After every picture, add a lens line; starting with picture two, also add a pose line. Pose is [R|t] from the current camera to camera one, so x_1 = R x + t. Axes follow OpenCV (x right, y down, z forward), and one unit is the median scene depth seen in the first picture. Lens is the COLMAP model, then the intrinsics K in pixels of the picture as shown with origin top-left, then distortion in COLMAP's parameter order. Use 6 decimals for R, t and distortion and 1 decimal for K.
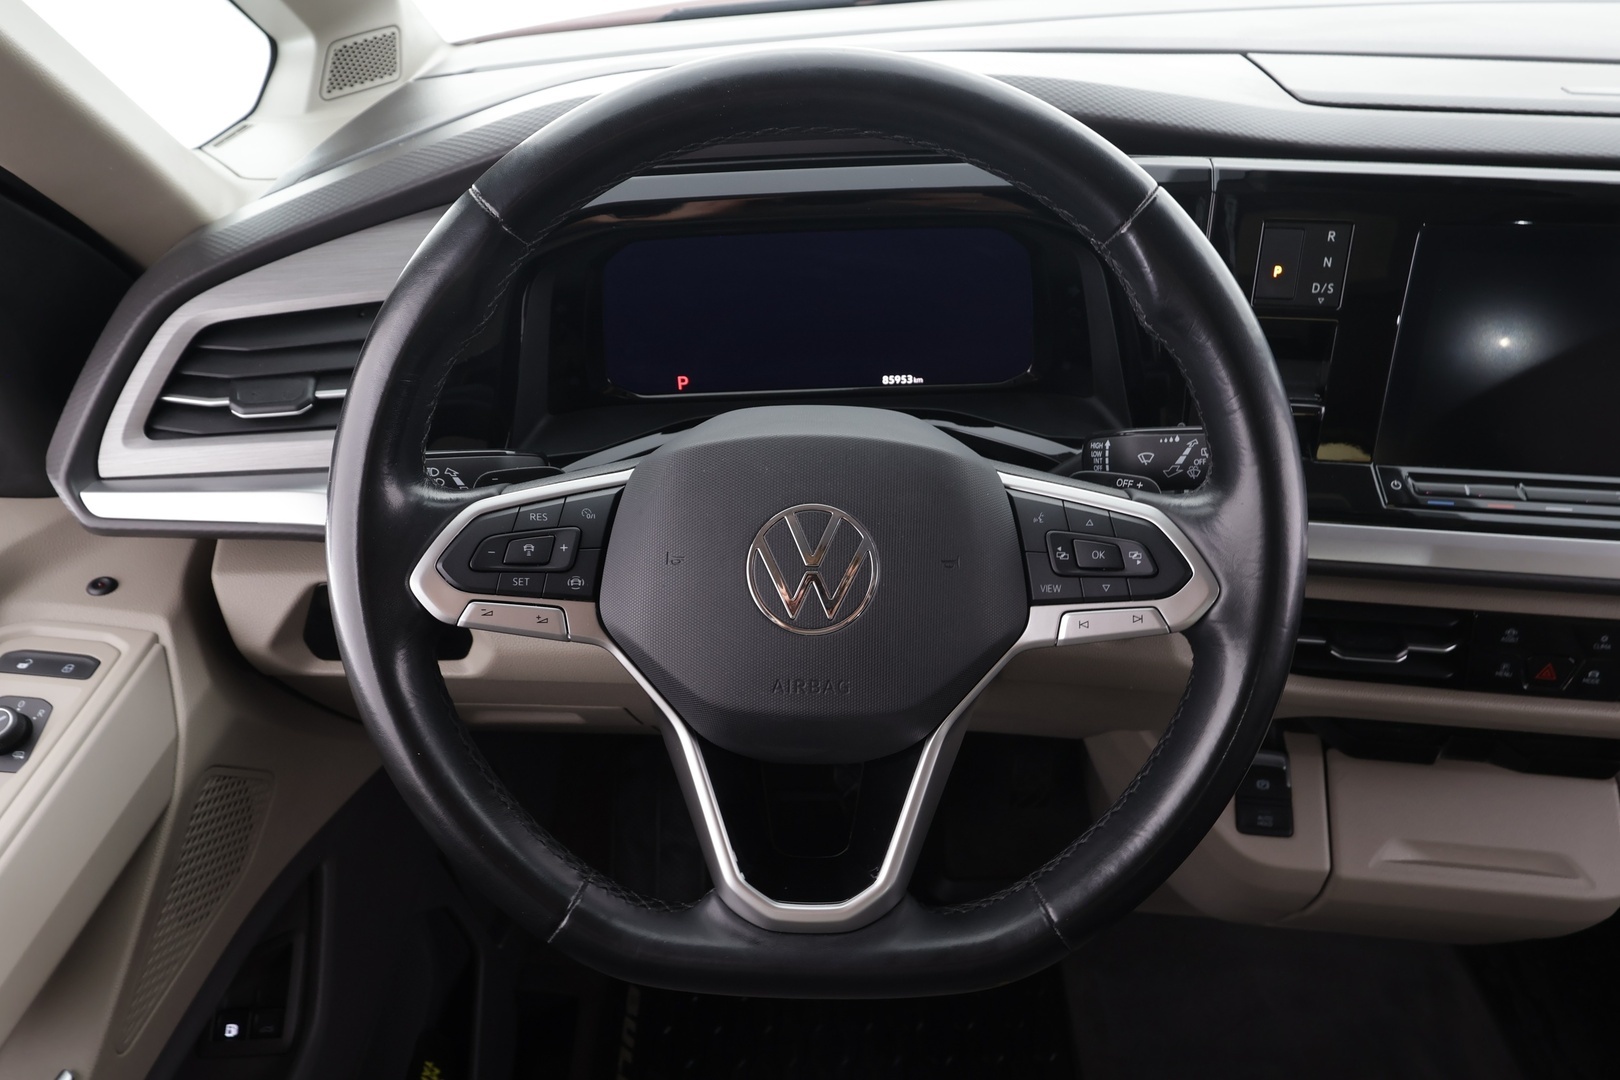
lens RADIAL K [[1109.6, 0, 810.0], [0, 1109.6, 540.0], [0, 0, 1]] dist [-0.000683, -0.000041]
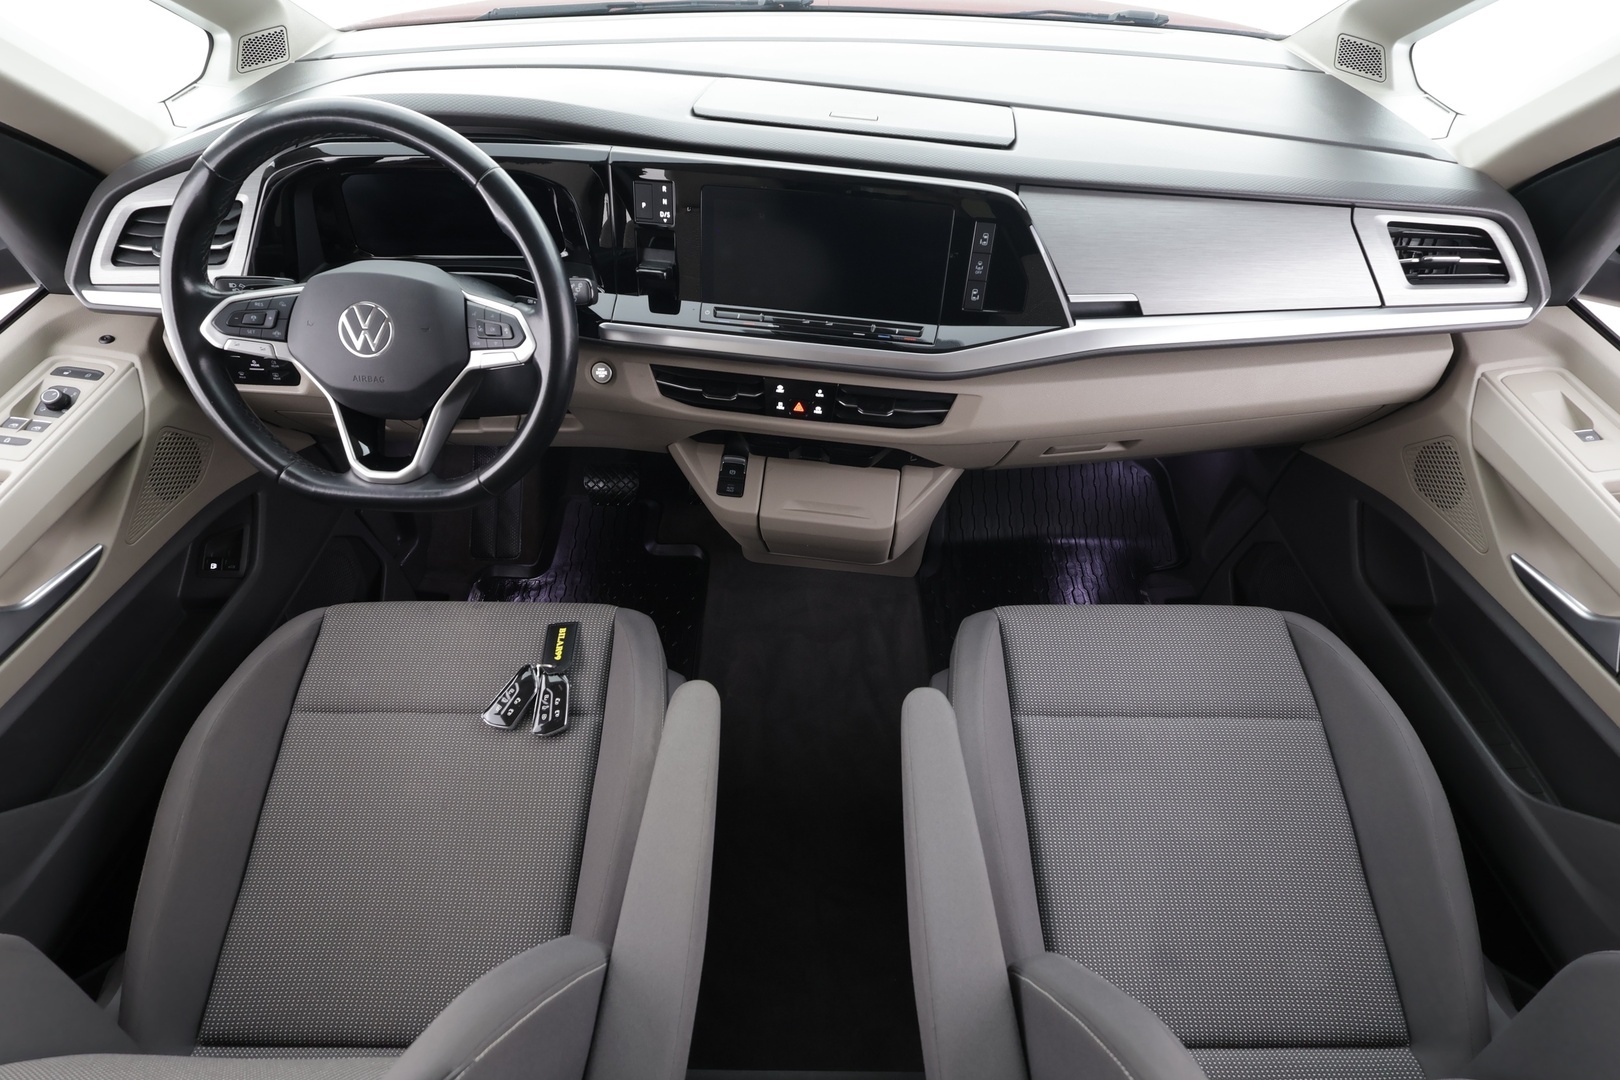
lens RADIAL K [[797.0, 0, 816.6], [0, 797.0, 541.8], [0, 0, 1]] dist [-0.001554, -0.000237]
pose [[0.999033, 0.032873, 0.029211, 0.723386], [-0.037899, 0.980524, 0.192710, 0.082404], [-0.022307, -0.193630, 0.980821, -0.622093]]
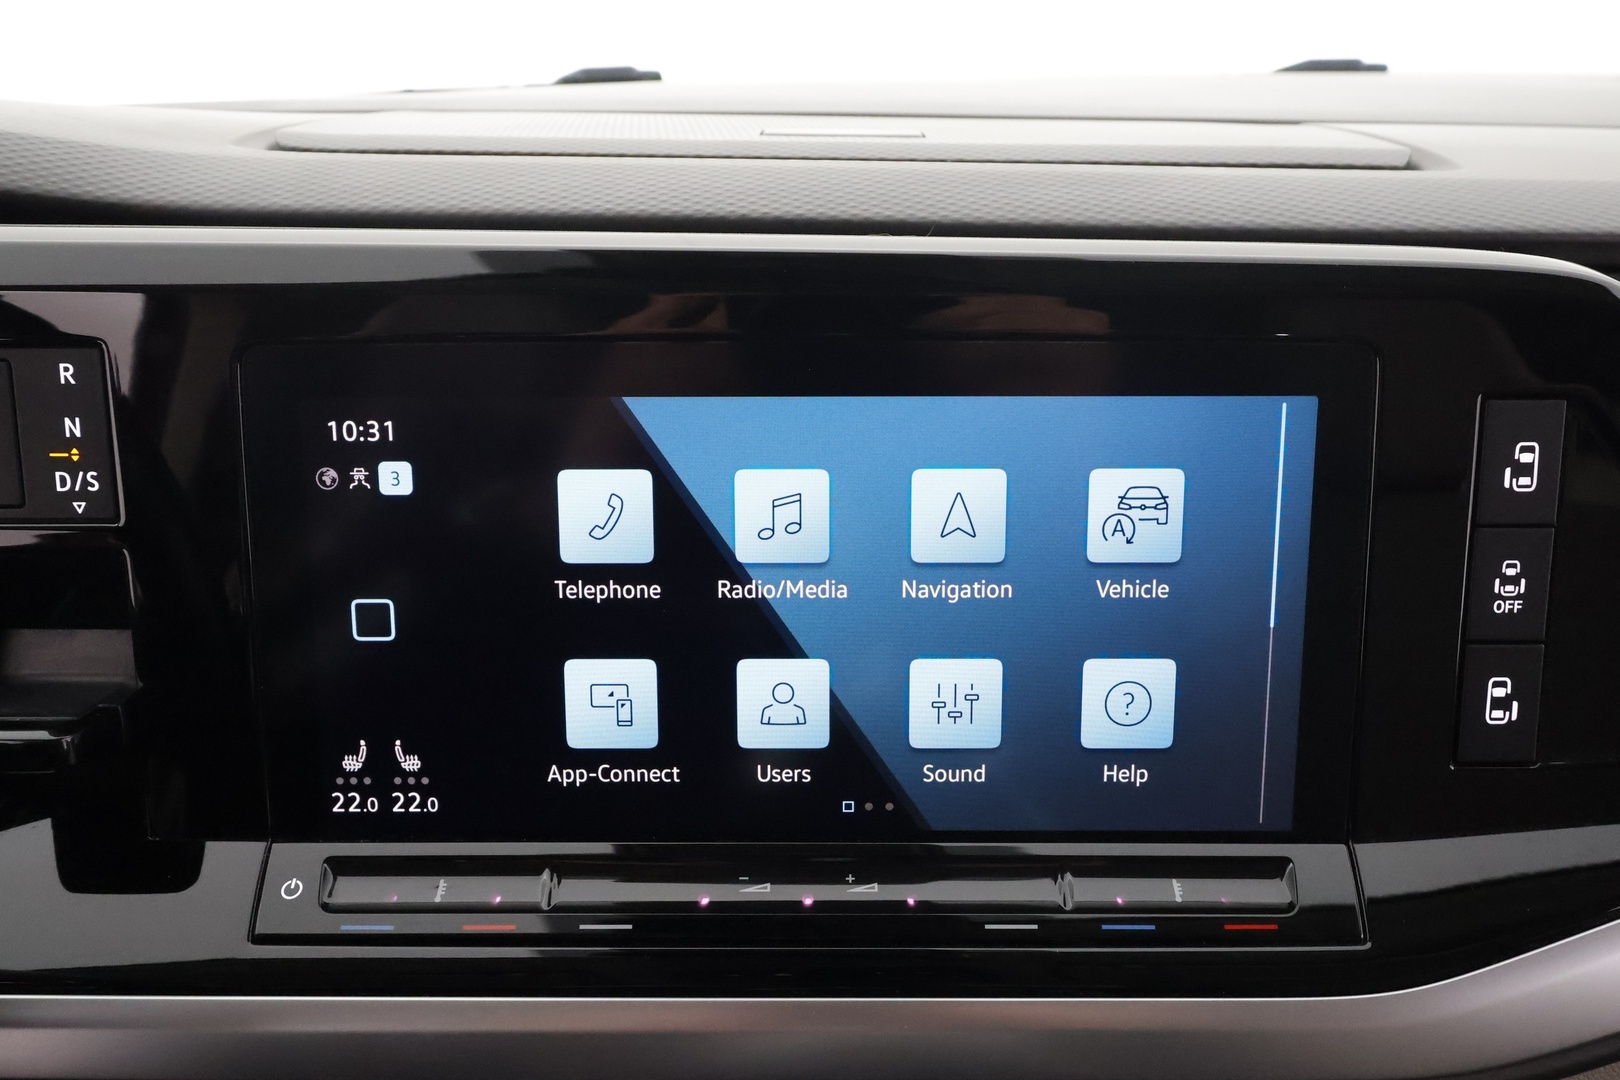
lens RADIAL K [[1215.6, 0, 810.0], [0, 1215.6, 540.0], [0, 0, 1]] dist [0.003795, -0.002078]
pose [[0.997570, -0.045031, 0.053172, 0.737619], [0.050678, 0.992625, -0.110123, -0.129158], [-0.047820, 0.112550, 0.992495, 0.474006]]
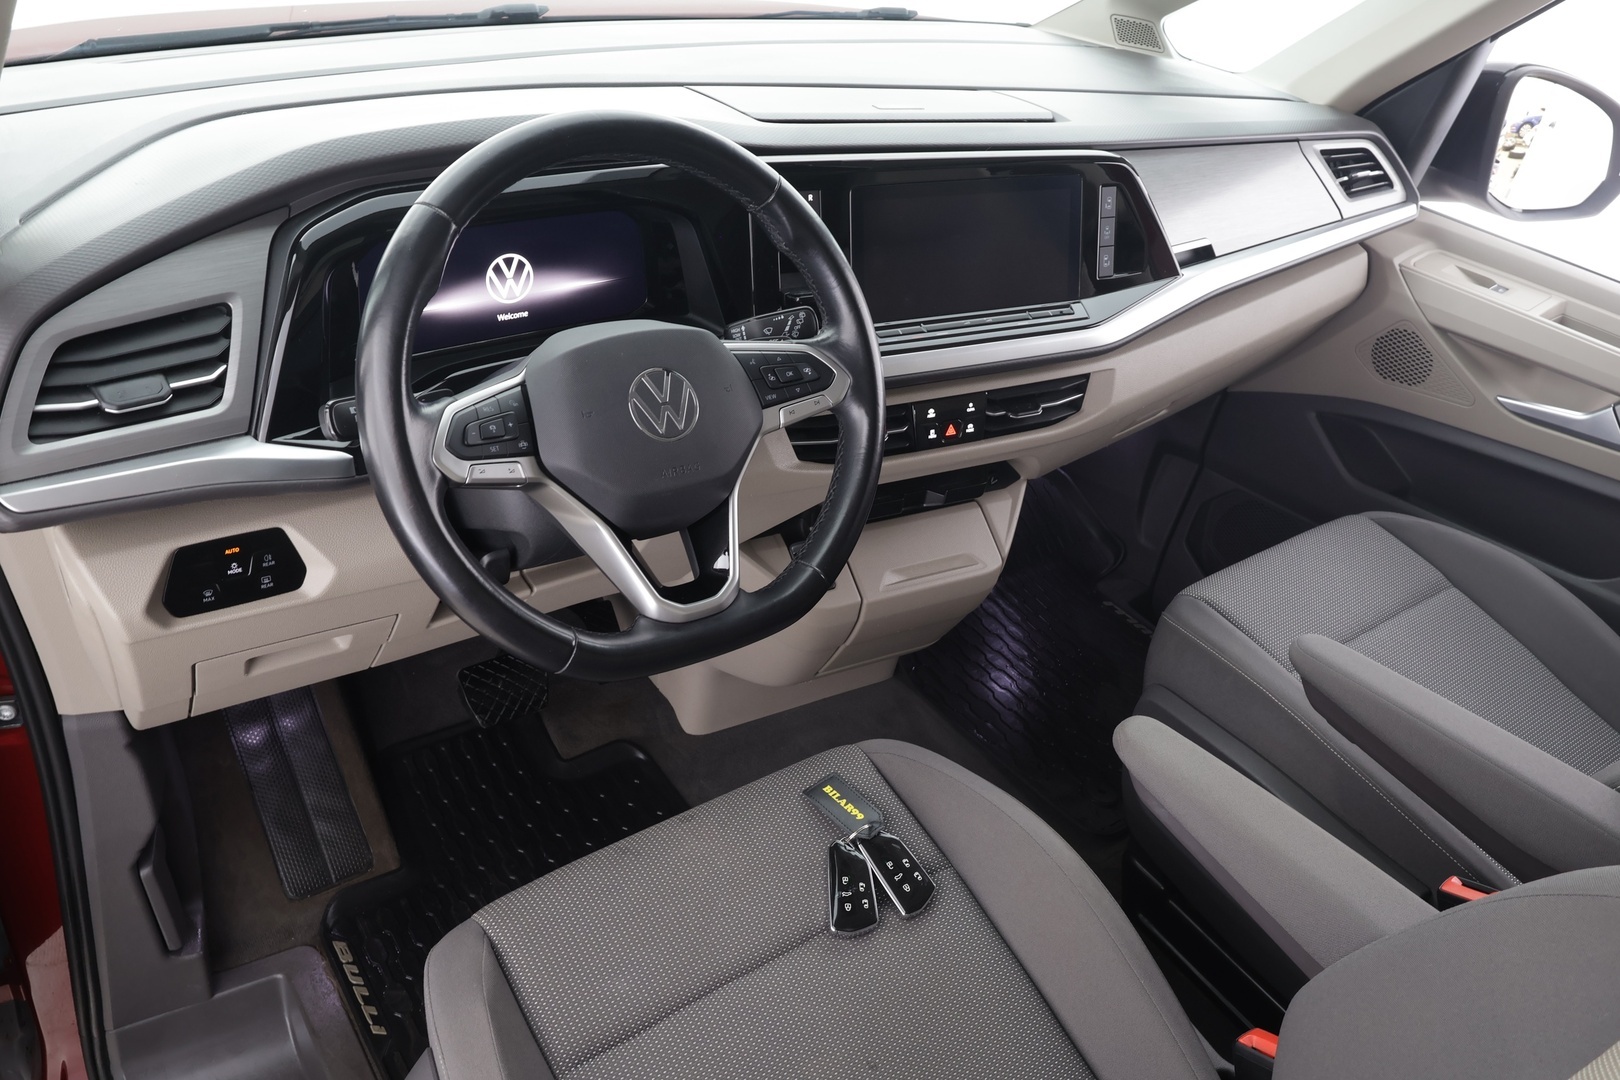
lens RADIAL K [[1215.6, 0, 810.0], [0, 1215.6, 540.0], [0, 0, 1]] dist [0.003795, -0.002078]
pose [[0.796004, -0.231055, 0.559456, -0.710409], [0.243566, 0.968413, 0.053405, 0.141965], [-0.554124, 0.093754, 0.827138, -0.519629]]
